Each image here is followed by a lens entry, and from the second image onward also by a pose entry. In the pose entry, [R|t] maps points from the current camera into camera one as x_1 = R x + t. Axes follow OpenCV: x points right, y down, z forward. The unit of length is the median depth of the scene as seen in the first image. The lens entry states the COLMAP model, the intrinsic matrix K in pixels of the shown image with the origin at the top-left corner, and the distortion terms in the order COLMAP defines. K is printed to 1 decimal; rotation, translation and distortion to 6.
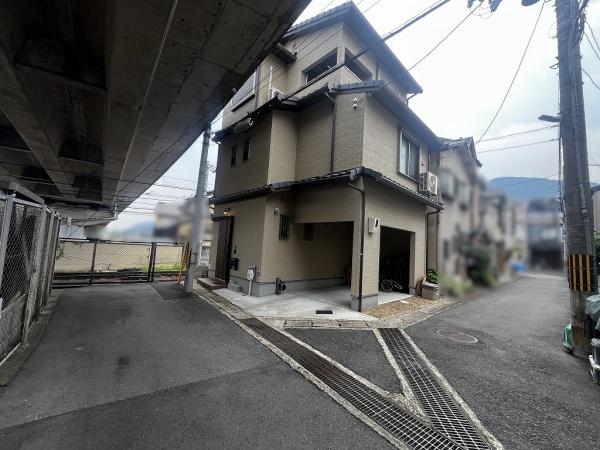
lens RADIAL K [[245.2, 0, 300.3], [0, 245.2, 224.7], [0, 0, 1]] dist [-0.003469, 0.000574]
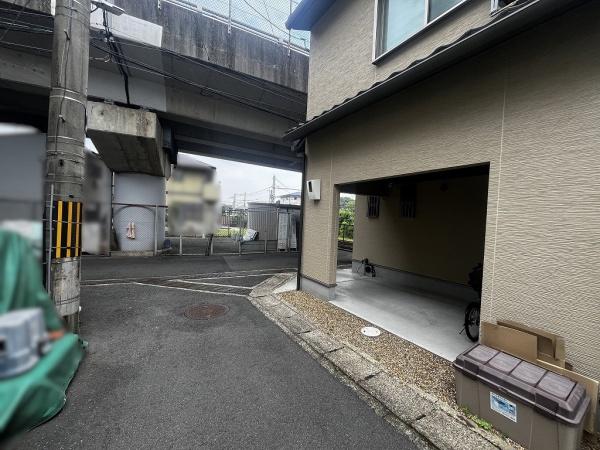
lens RADIAL K [[245.2, 0, 299.6], [0, 245.2, 224.9], [0, 0, 1]] dist [-0.003469, 0.000574]
pose [[-0.205208, -0.045373, -0.977666, 1.078207], [0.032178, 0.998072, -0.053074, 0.155070], [0.978189, -0.042351, -0.203352, 1.135009]]
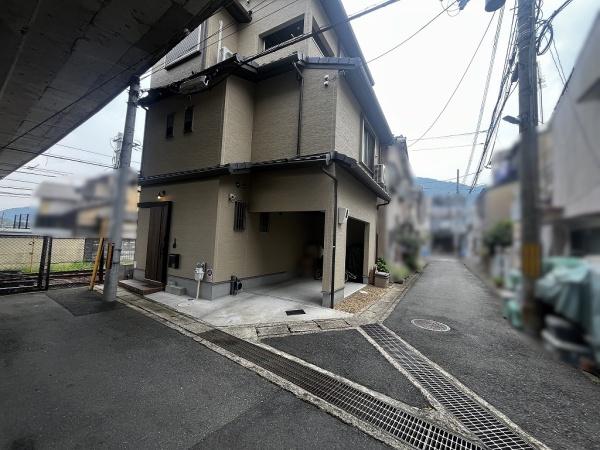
lens RADIAL K [[245.2, 0, 300.5], [0, 245.2, 224.8], [0, 0, 1]] dist [-0.003469, 0.000574]
pose [[0.957951, 0.002511, 0.286921, -0.133471], [-0.015003, 0.999032, 0.041348, 0.000998], [-0.286540, -0.043914, 0.957061, 0.144682]]
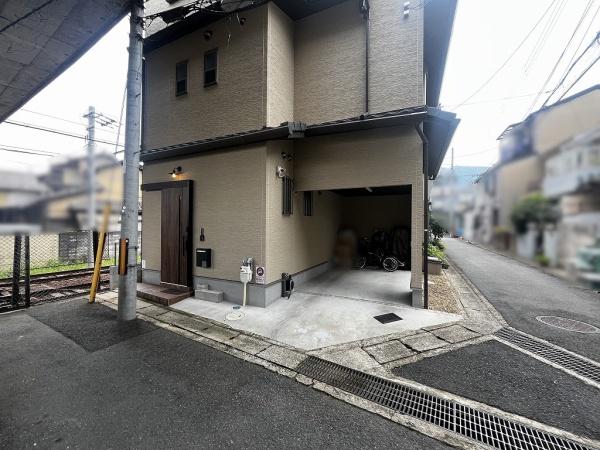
lens RADIAL K [[245.2, 0, 300.1], [0, 245.2, 224.8], [0, 0, 1]] dist [-0.003469, 0.000574]
pose [[0.931544, -0.052388, 0.359834, -0.342173], [0.017102, 0.994784, 0.100558, 0.024219], [-0.363225, -0.087520, 0.927582, 0.450817]]
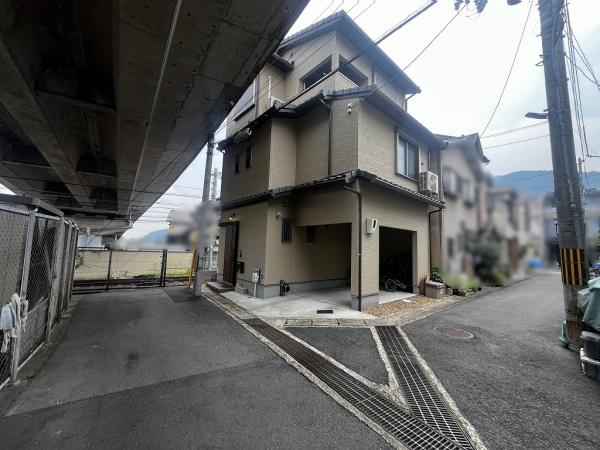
lens RADIAL K [[245.2, 0, 300.2], [0, 245.2, 225.1], [0, 0, 1]] dist [-0.003469, 0.000574]
pose [[0.998452, -0.032780, -0.044930, 0.049095], [0.032362, 0.999426, -0.009994, -0.000923], [0.045232, 0.008525, 0.998940, -0.037446]]
